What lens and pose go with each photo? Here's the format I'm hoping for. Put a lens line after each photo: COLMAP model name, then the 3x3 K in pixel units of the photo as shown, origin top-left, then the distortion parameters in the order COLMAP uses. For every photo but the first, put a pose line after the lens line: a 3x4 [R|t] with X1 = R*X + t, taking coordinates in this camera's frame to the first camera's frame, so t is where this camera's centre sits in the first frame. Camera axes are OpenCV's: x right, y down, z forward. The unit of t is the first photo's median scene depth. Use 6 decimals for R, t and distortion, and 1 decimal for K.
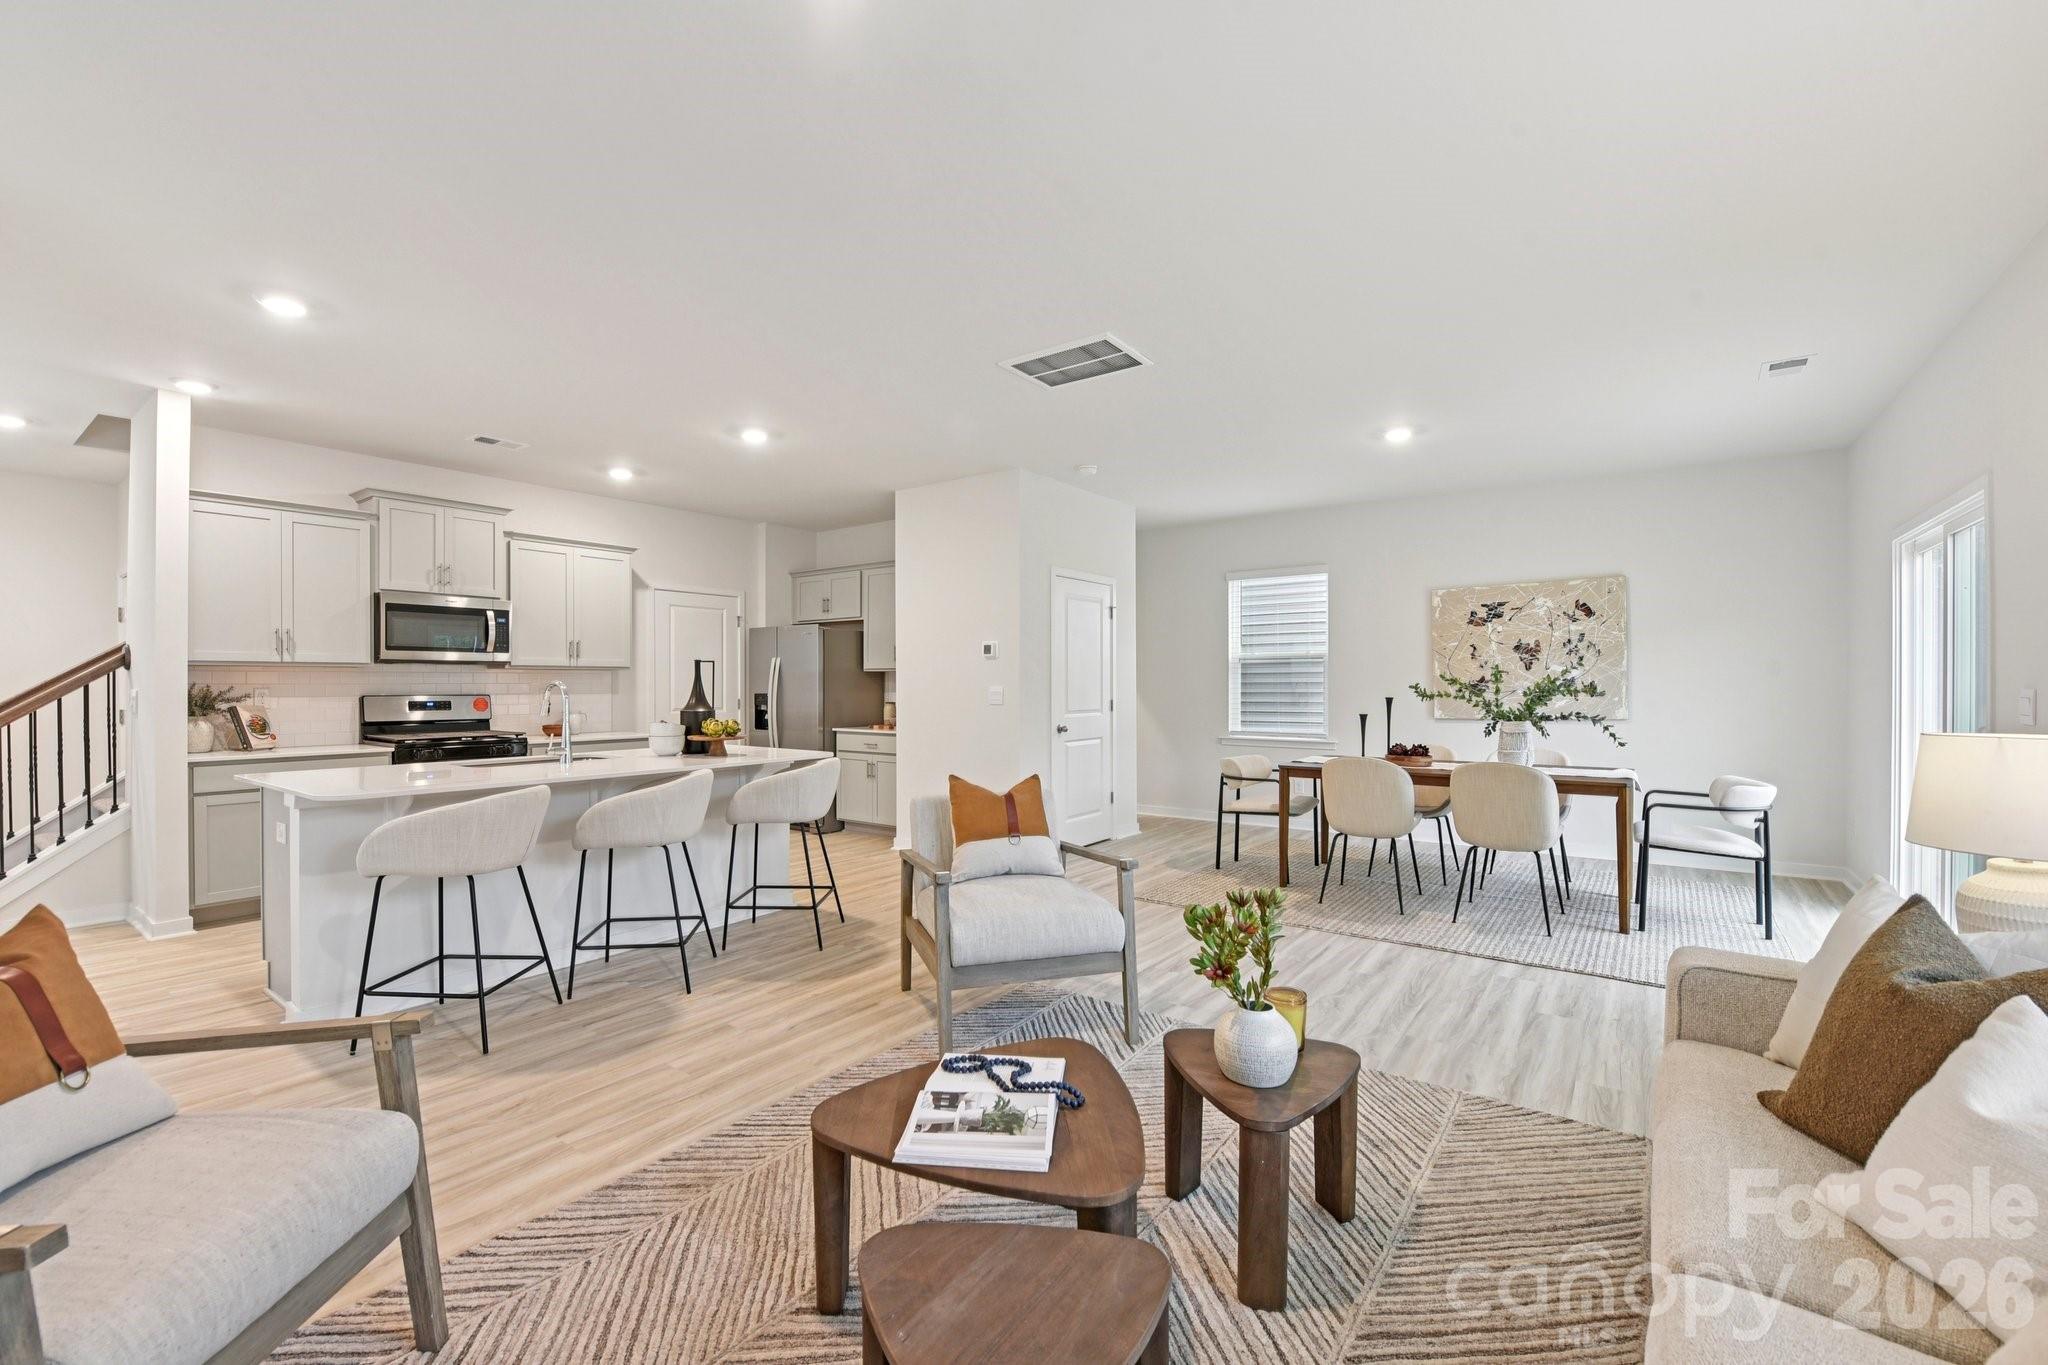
lens RADIAL K [[860.5, 0, 1023.2], [0, 860.5, 685.6], [0, 0, 1]] dist [-0.020660, -0.000536]
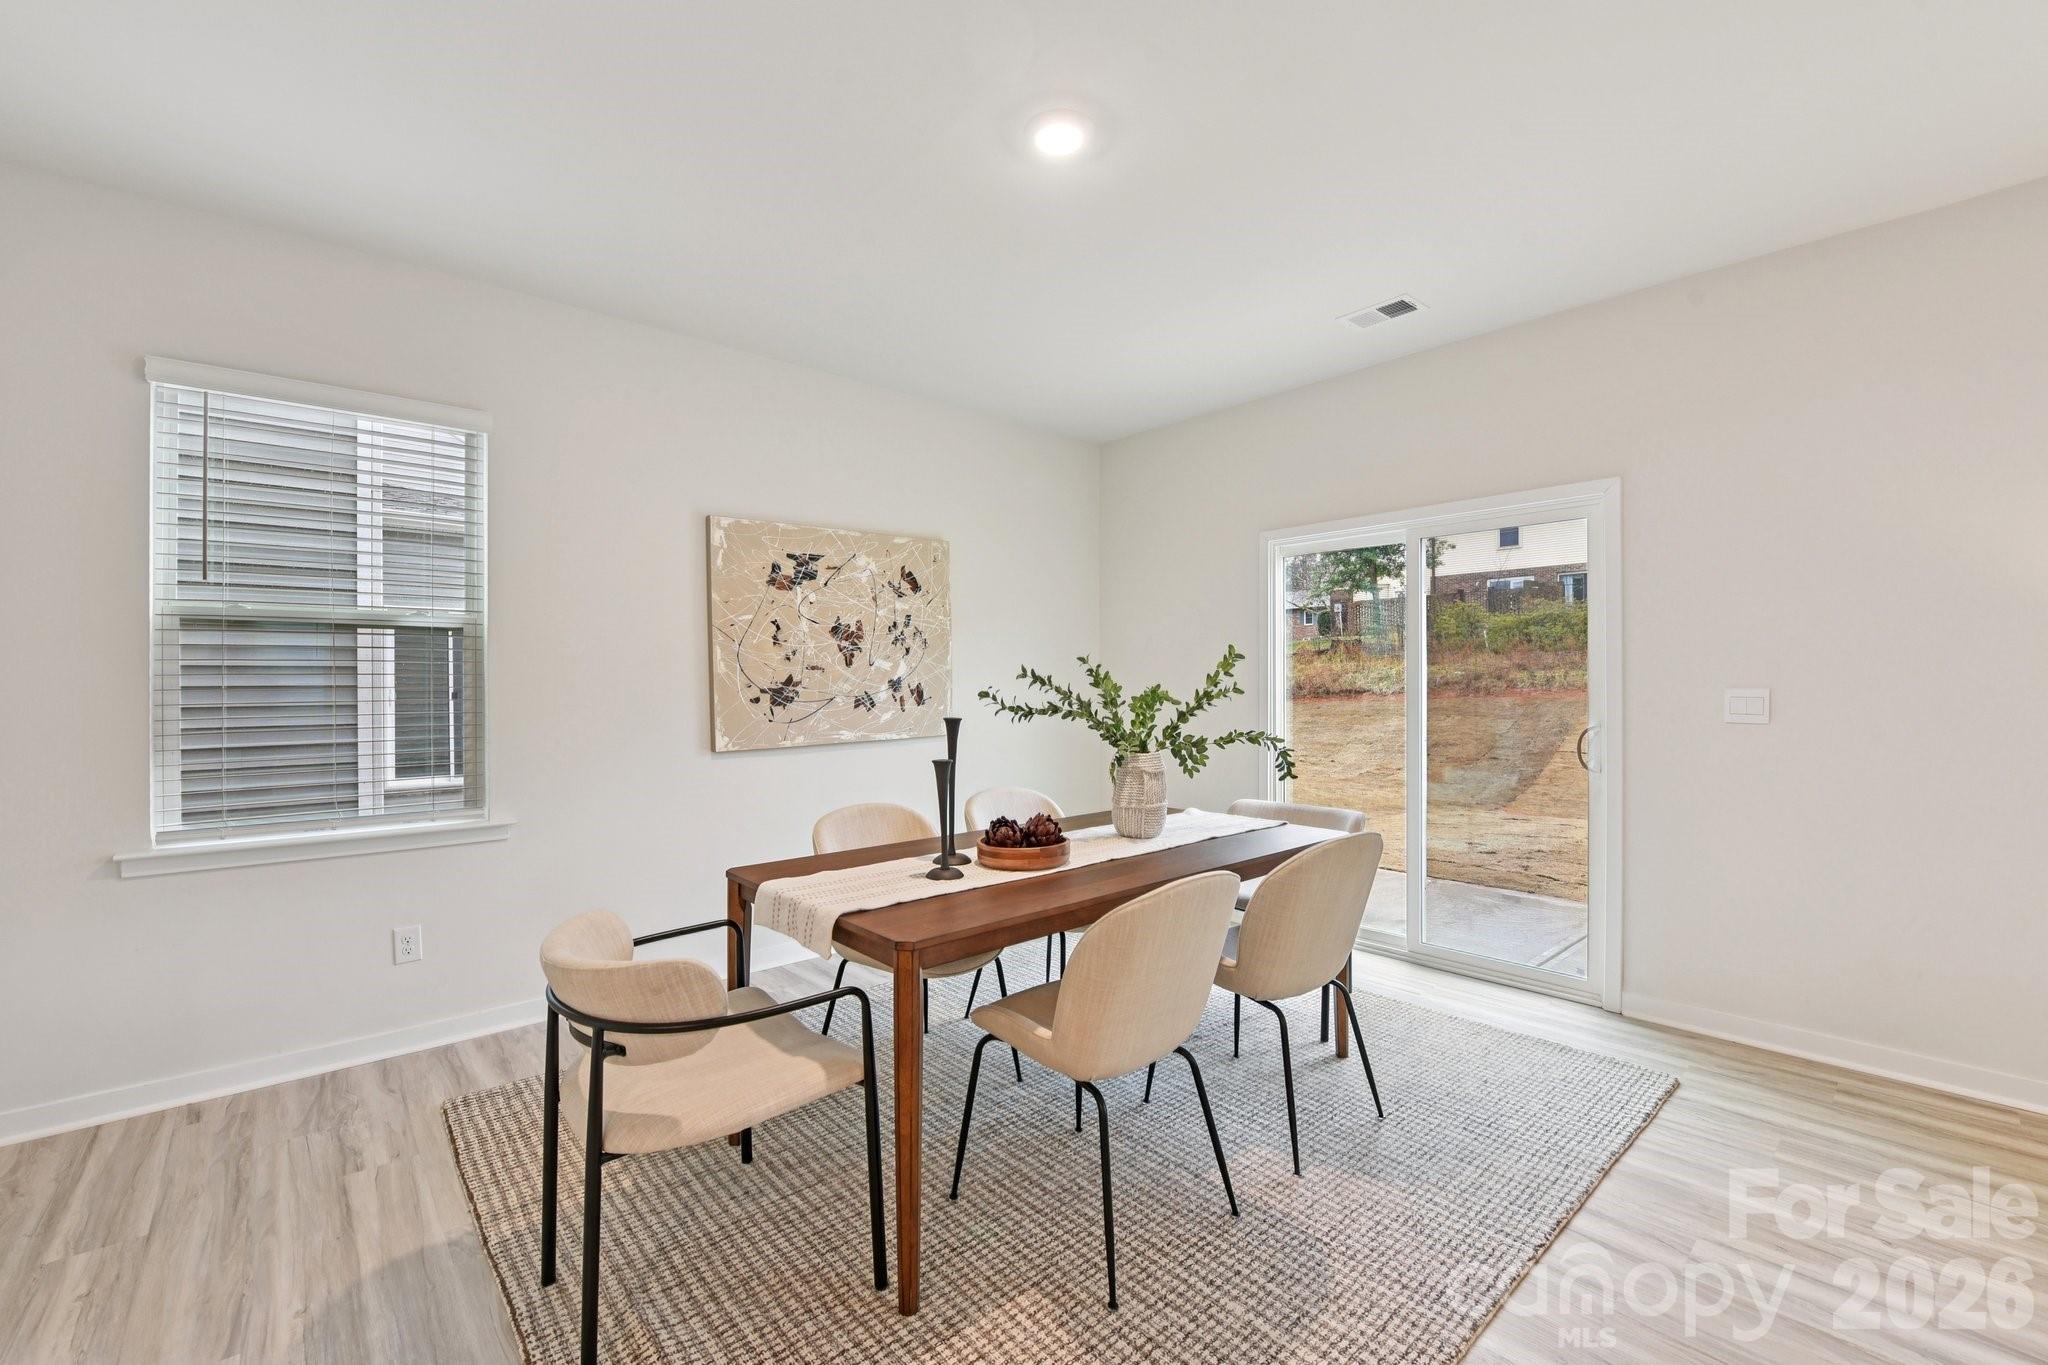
lens RADIAL K [[844.5, 0, 1019.6], [0, 844.5, 684.4], [0, 0, 1]] dist [-0.023628, 0.000362]
pose [[0.217810, 0.000528, 0.975991, 0.002315], [0.006192, 0.999979, -0.001923, -0.002974], [-0.975972, 0.006462, 0.217802, 0.890389]]
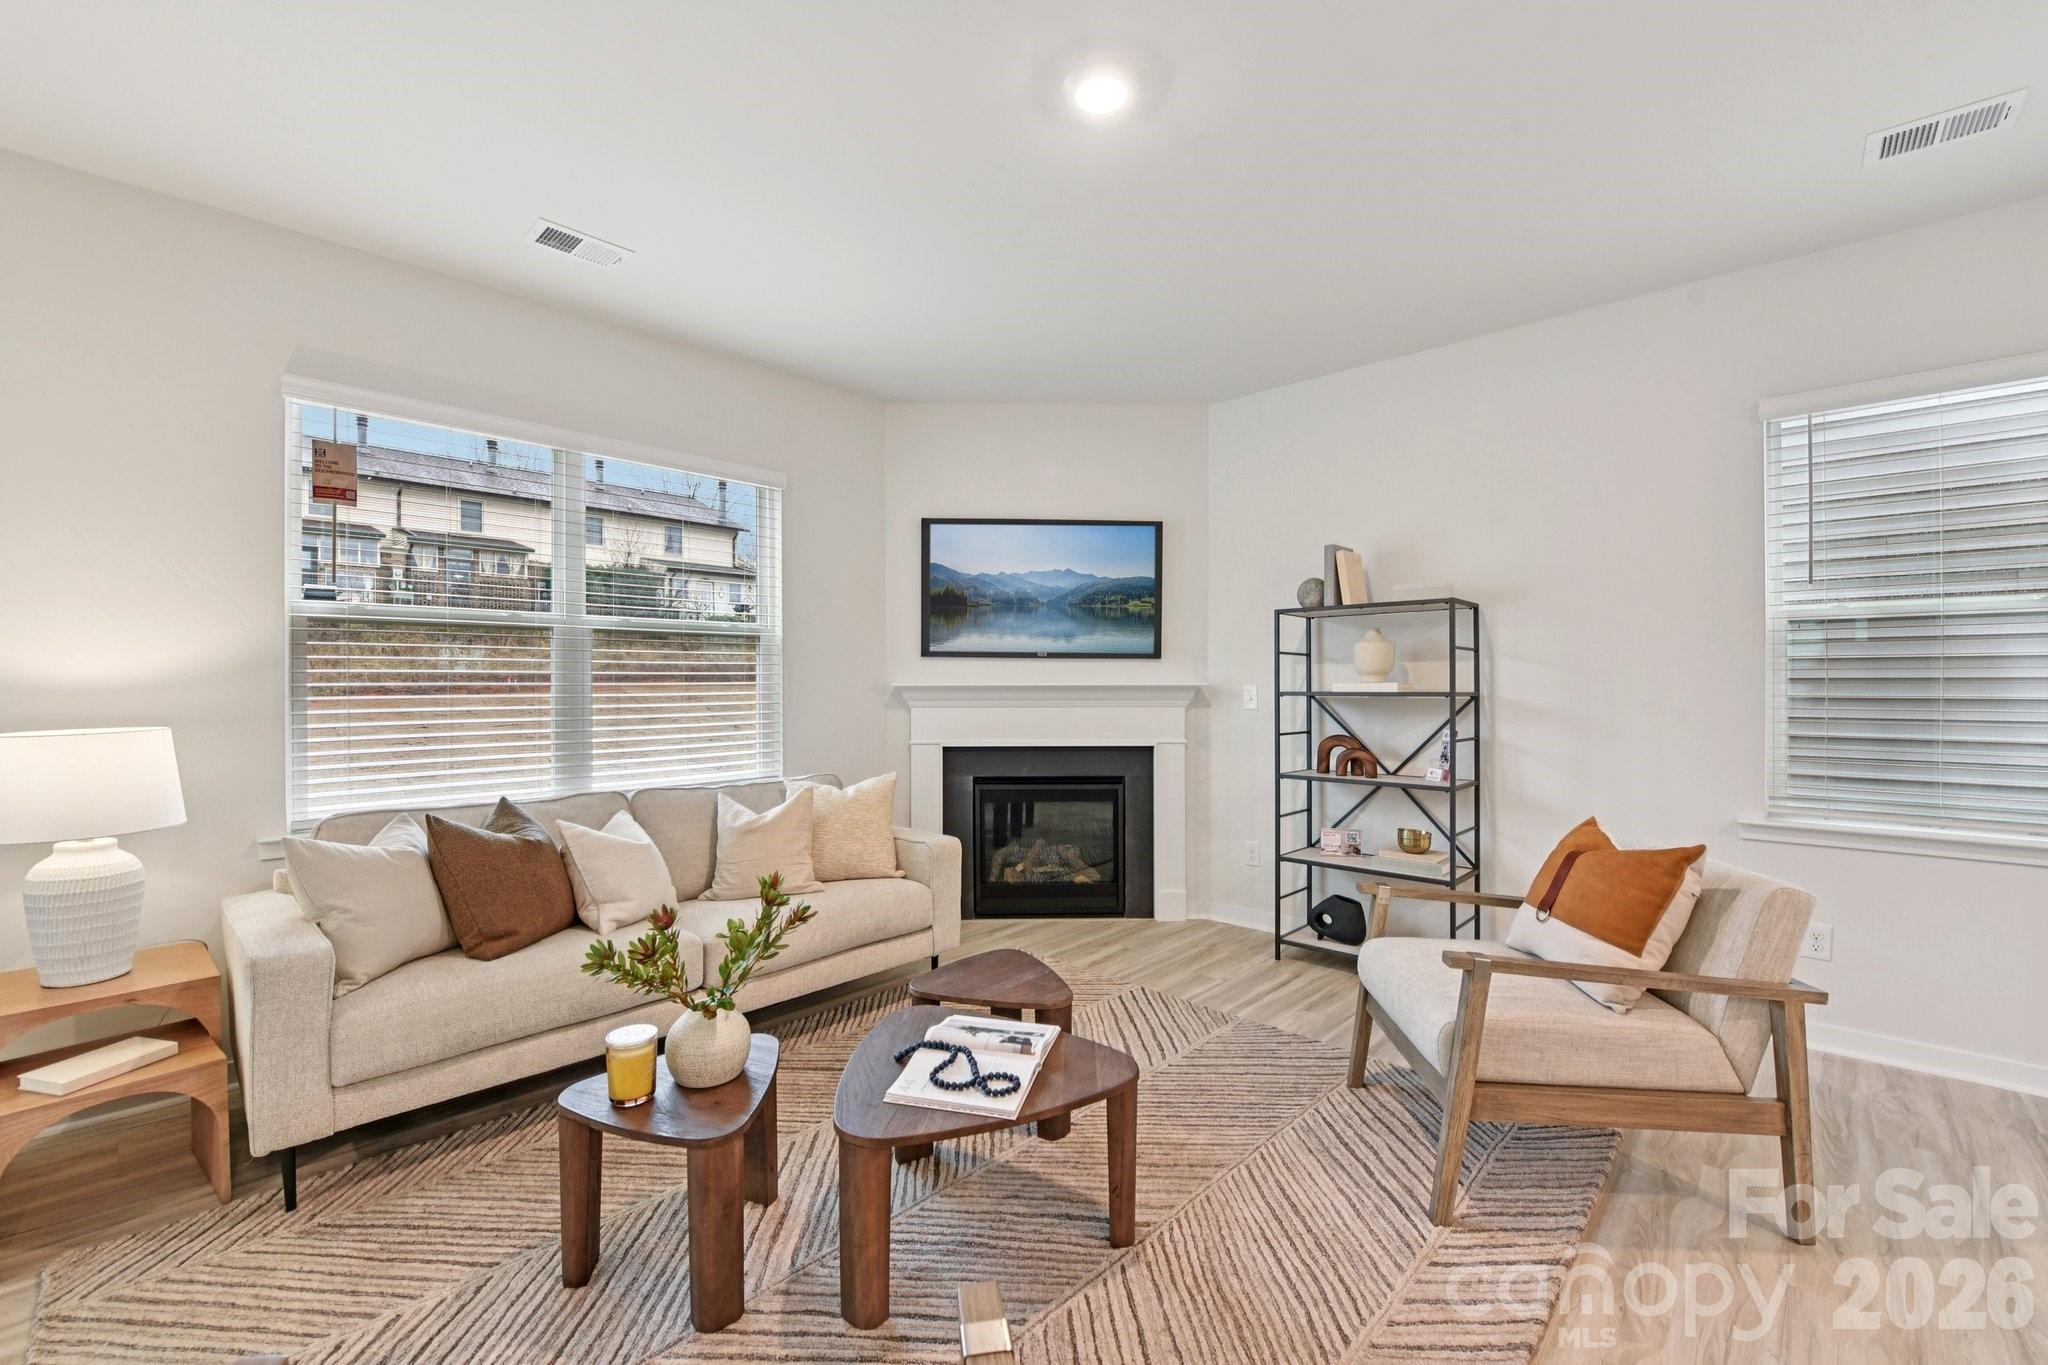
lens RADIAL K [[826.7, 0, 1024.0], [0, 826.7, 682.5], [0, 0, 1]] dist [-0.021624, -0.000290]
pose [[-0.992046, 0.004317, 0.125802, -0.077961], [0.004978, 0.999975, 0.004937, -0.001941], [-0.125778, 0.005524, -0.992043, 0.685805]]
